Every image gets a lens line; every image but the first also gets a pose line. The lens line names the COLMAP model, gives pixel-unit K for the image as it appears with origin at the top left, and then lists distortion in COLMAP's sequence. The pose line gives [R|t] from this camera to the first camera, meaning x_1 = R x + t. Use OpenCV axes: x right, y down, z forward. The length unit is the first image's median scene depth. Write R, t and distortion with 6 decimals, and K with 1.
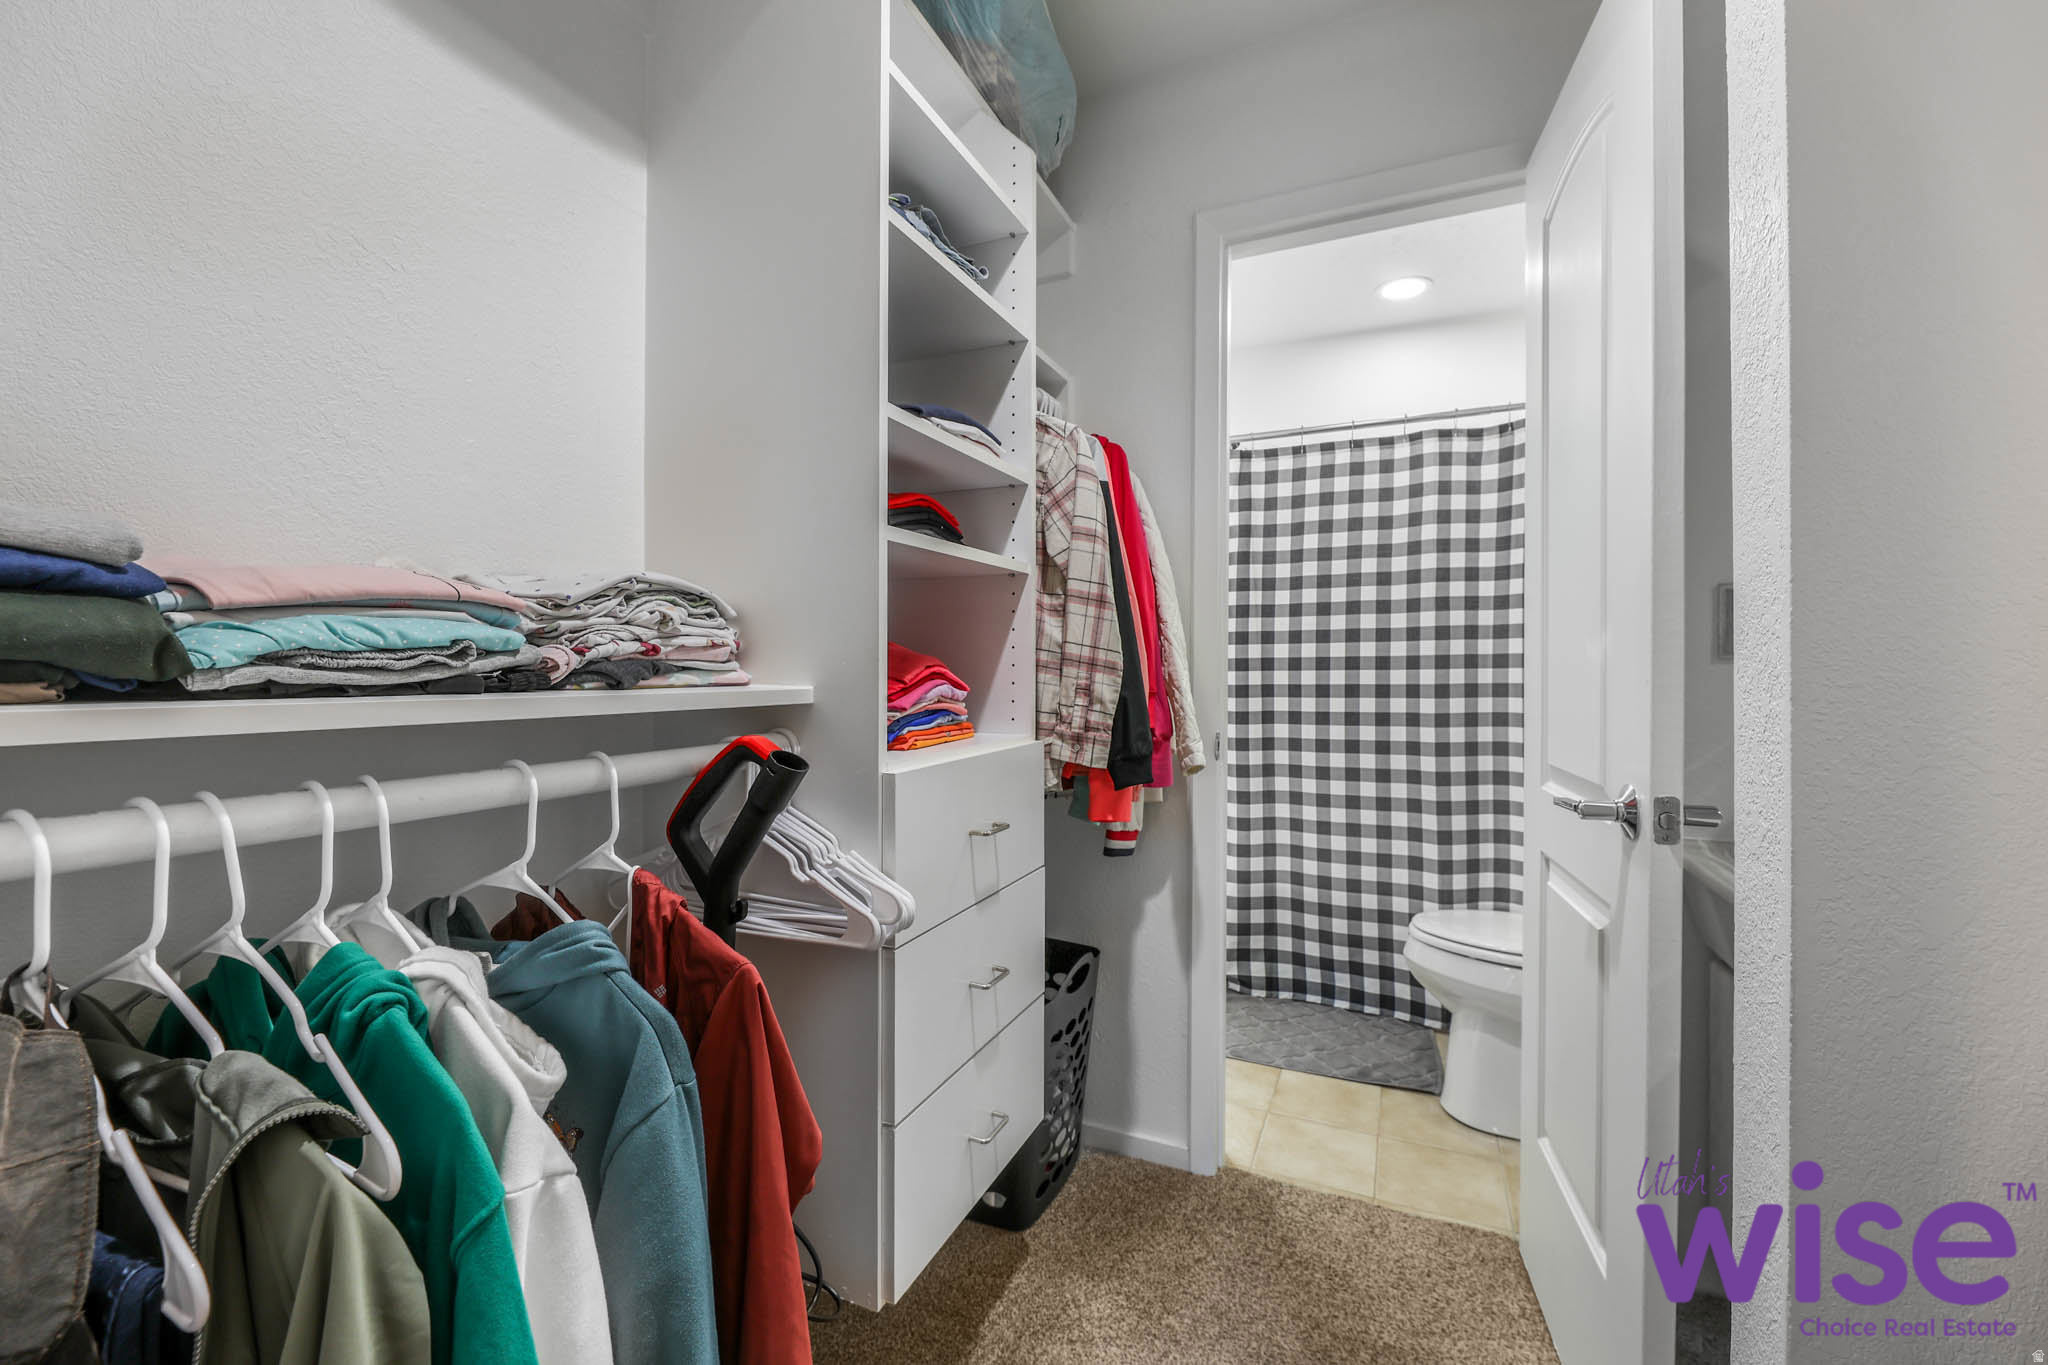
lens RADIAL K [[858.0, 0, 1017.5], [0, 858.0, 666.8], [0, 0, 1]] dist [-0.009027, -0.001361]
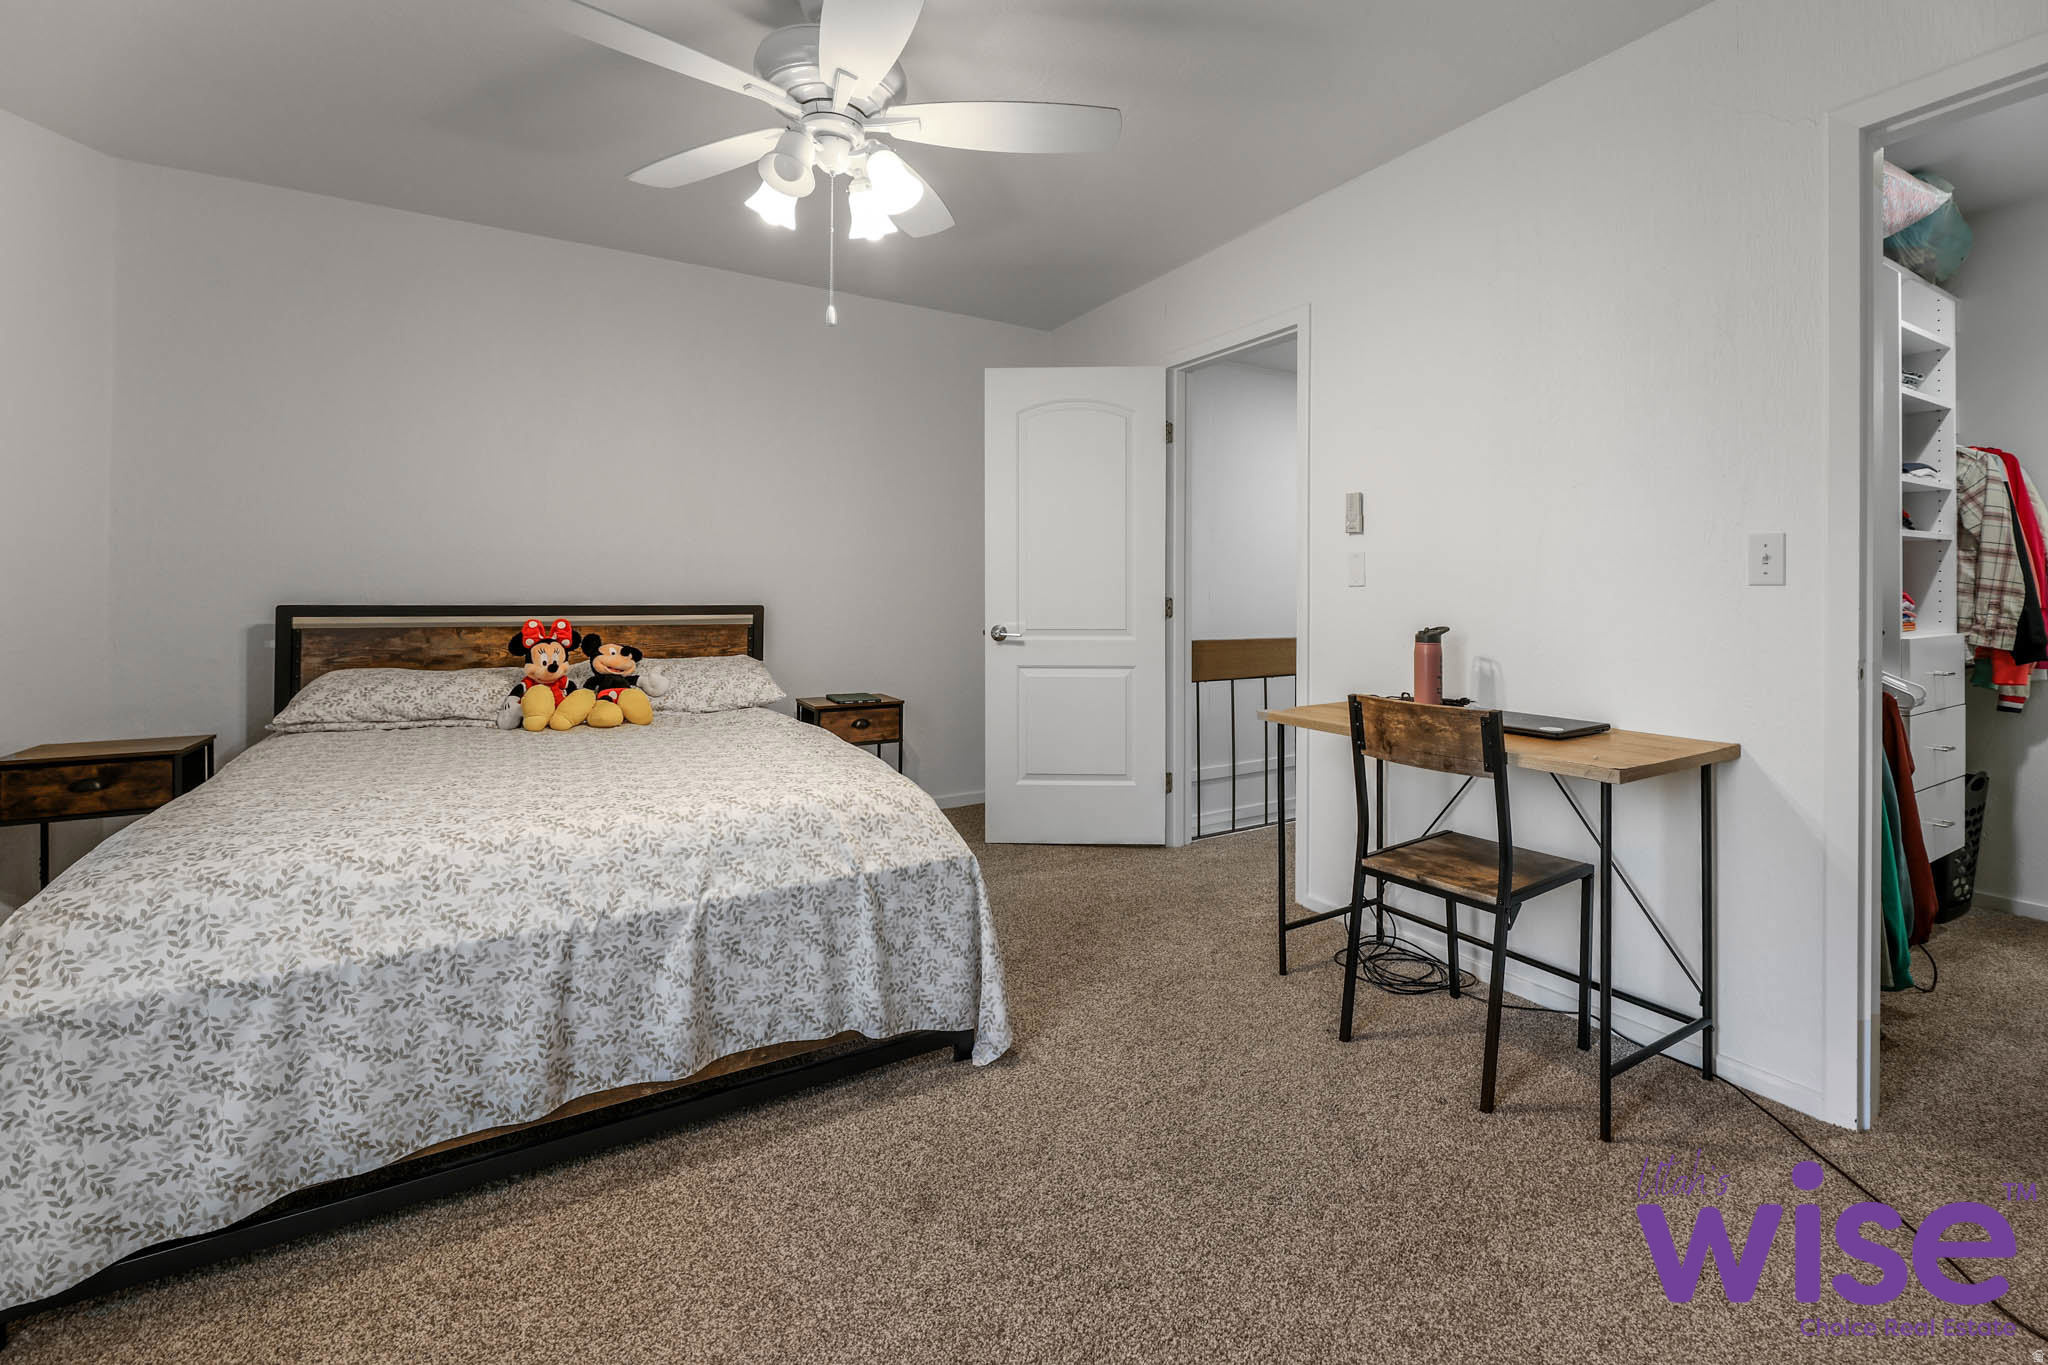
lens RADIAL K [[858.0, 0, 1141.9], [0, 858.0, 593.3], [0, 0, 1]] dist [-0.009027, -0.001361]
pose [[0.832505, 0.000197, -0.554018, -0.406384], [-0.000810, 0.999999, -0.000862, 0.005196], [0.554017, 0.001166, 0.832504, -1.389235]]
